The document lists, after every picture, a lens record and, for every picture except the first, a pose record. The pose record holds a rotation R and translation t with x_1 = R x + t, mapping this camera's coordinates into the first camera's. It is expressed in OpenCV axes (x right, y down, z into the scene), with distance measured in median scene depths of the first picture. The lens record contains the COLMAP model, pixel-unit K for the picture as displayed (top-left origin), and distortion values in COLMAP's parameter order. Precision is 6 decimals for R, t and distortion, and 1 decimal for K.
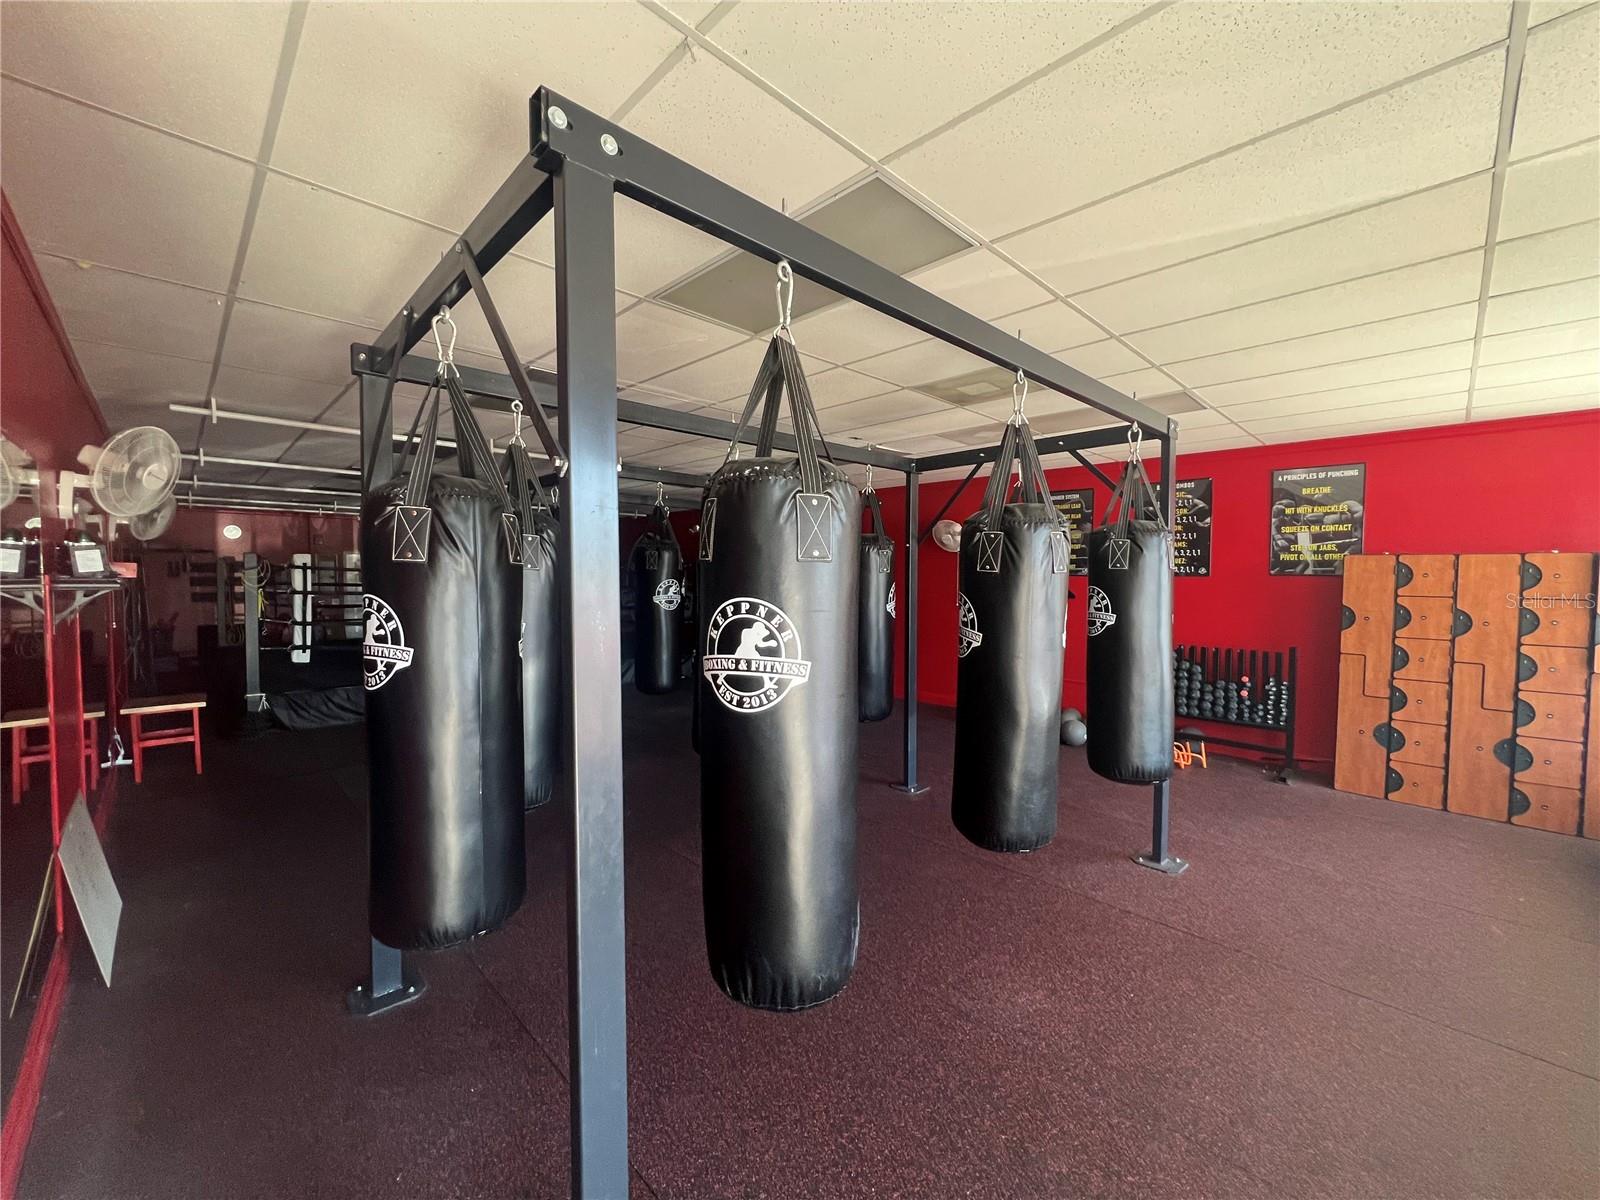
lens RADIAL K [[638.7, 0, 796.6], [0, 638.7, 595.8], [0, 0, 1]] dist [-0.002444, 0.000984]
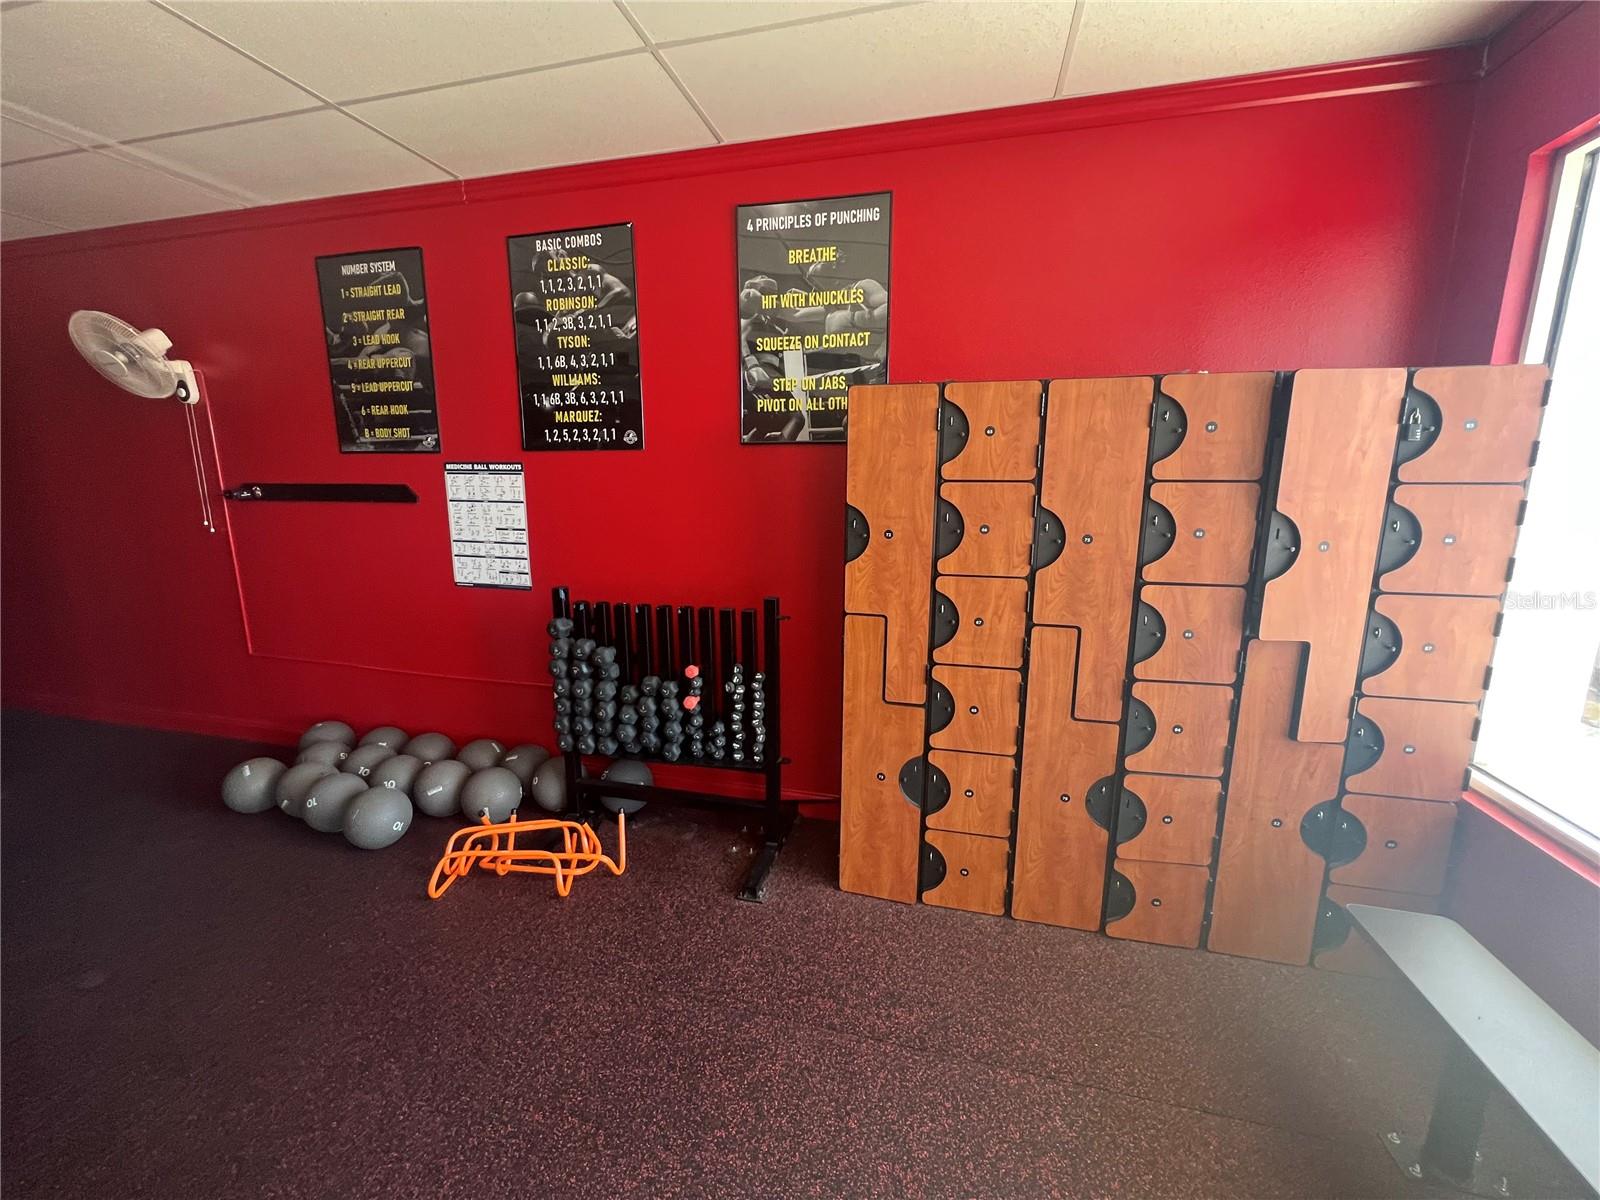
lens RADIAL K [[638.7, 0, 796.8], [0, 638.7, 592.8], [0, 0, 1]] dist [-0.002444, 0.000984]
pose [[0.858626, -0.096835, 0.503373, 0.622350], [0.023907, 0.988491, 0.149378, 0.008514], [-0.512045, -0.116226, 0.851059, 0.661608]]
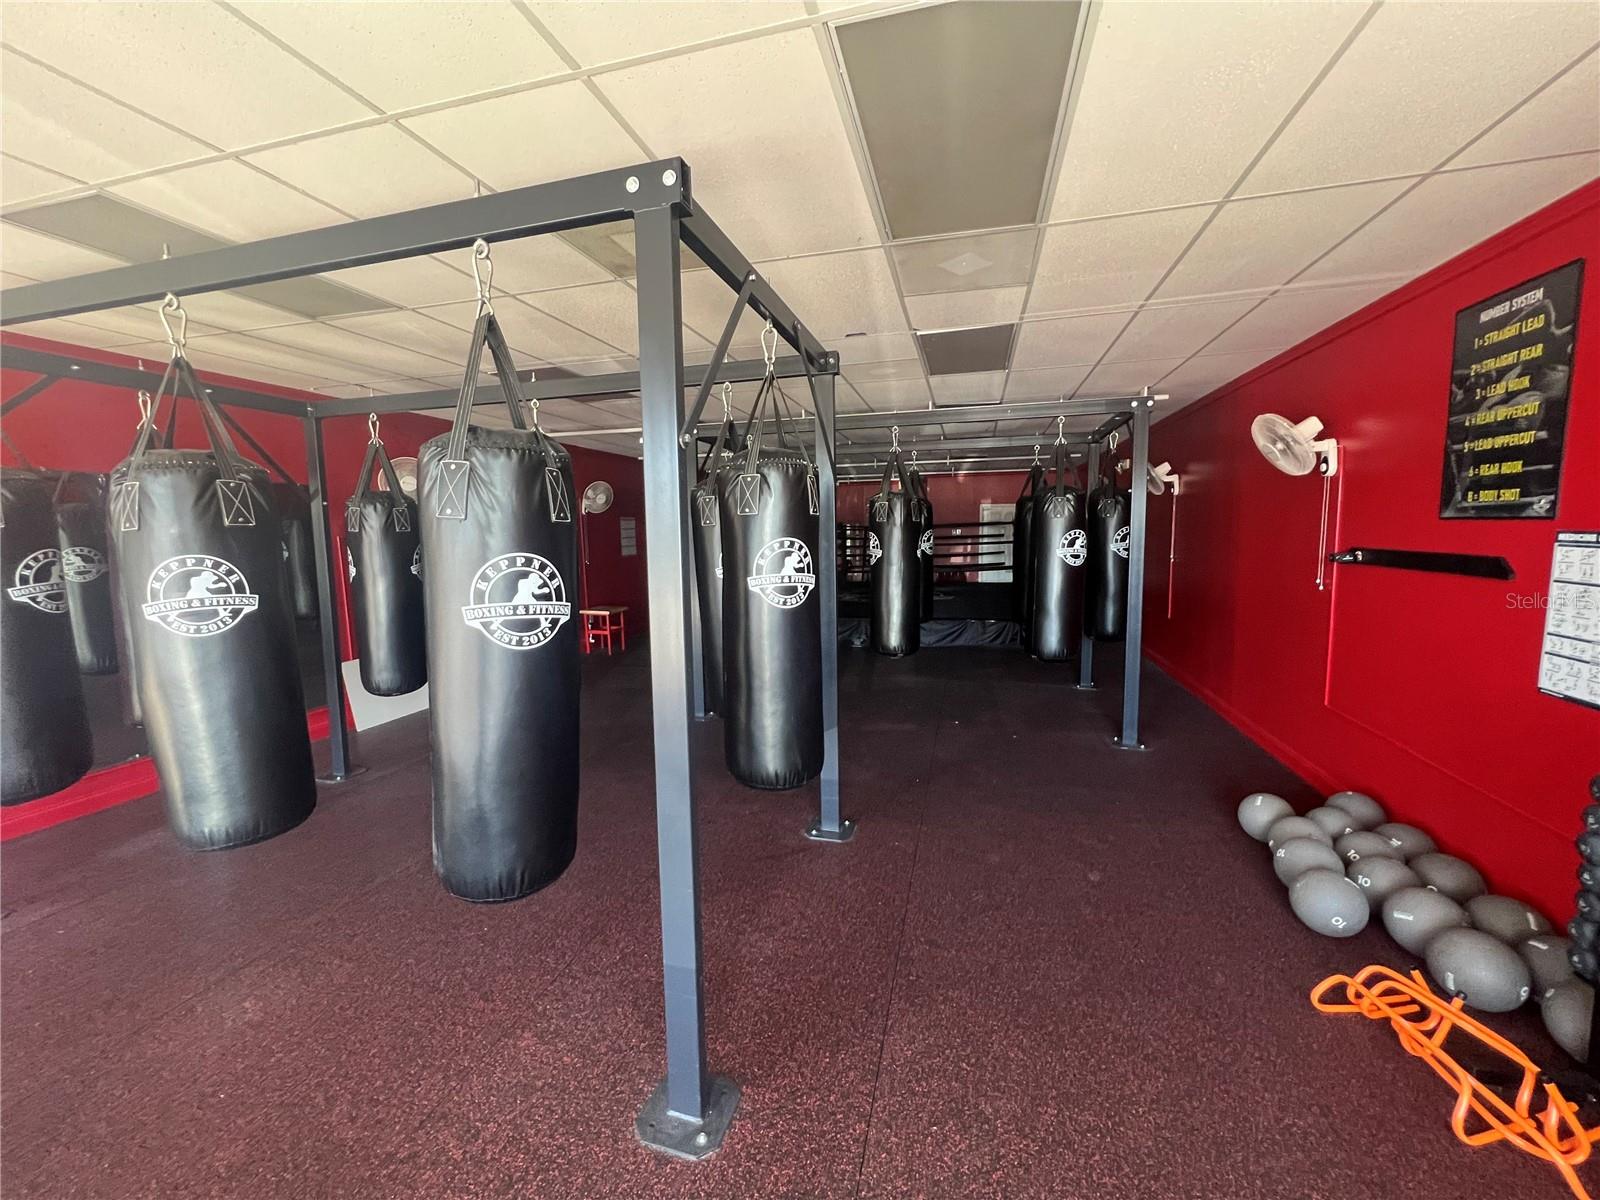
lens RADIAL K [[638.7, 0, 800.7], [0, 638.7, 589.0], [0, 0, 1]] dist [-0.002444, 0.000984]
pose [[0.501604, 0.070861, -0.862191, 0.787233], [-0.016306, 0.997237, 0.072474, -0.015483], [0.864944, -0.022294, 0.501373, 0.657452]]
